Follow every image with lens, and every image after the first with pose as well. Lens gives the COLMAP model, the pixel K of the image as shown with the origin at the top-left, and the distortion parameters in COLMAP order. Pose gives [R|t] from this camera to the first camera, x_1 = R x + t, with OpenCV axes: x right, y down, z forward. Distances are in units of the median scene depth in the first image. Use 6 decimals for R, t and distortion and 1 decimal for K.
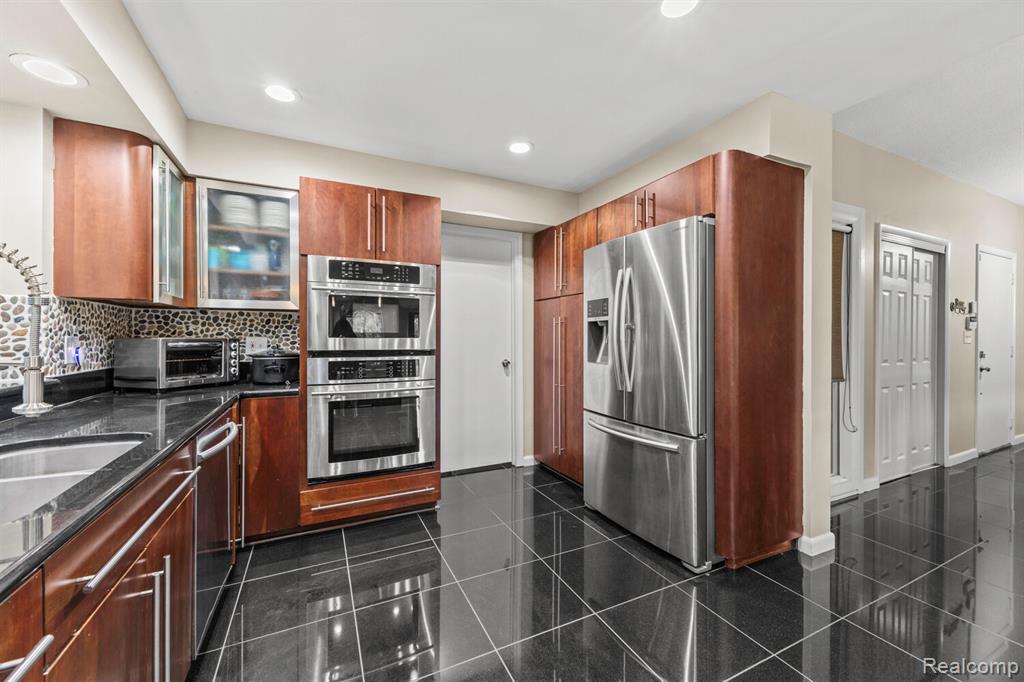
lens RADIAL K [[408.1, 0, 510.9], [0, 408.1, 337.6], [0, 0, 1]] dist [0.022605, -0.008434]
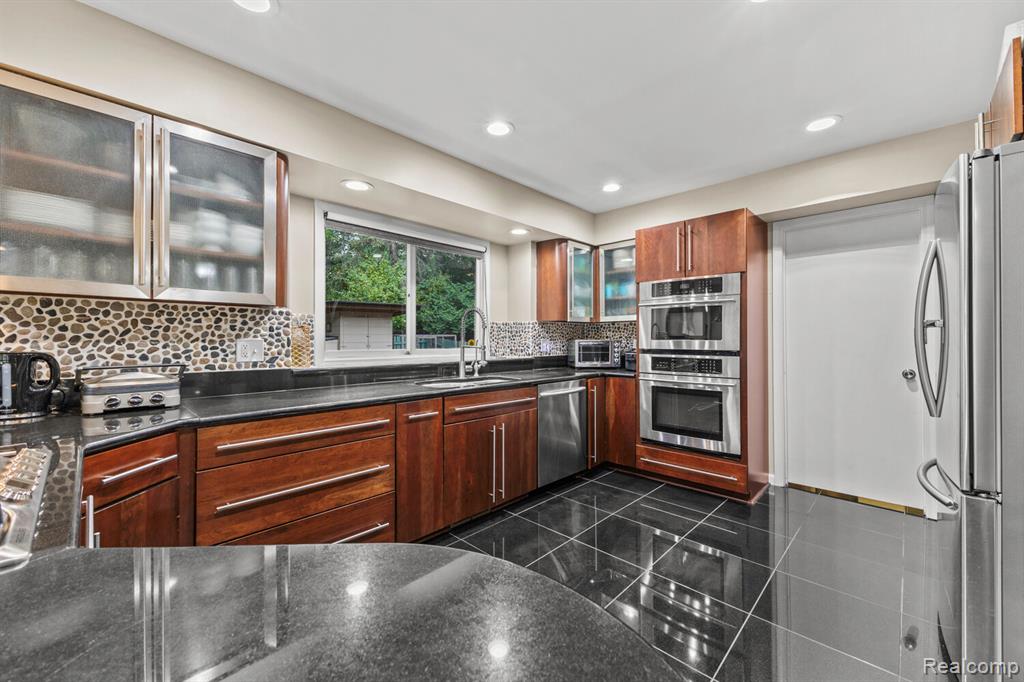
lens RADIAL K [[408.1, 0, 510.9], [0, 408.1, 337.6], [0, 0, 1]] dist [0.022605, -0.008434]
pose [[0.346045, -0.004920, -0.938205, 0.677398], [-0.001696, 0.999981, -0.005869, 0.001927], [0.938216, 0.003622, 0.346030, 0.069613]]
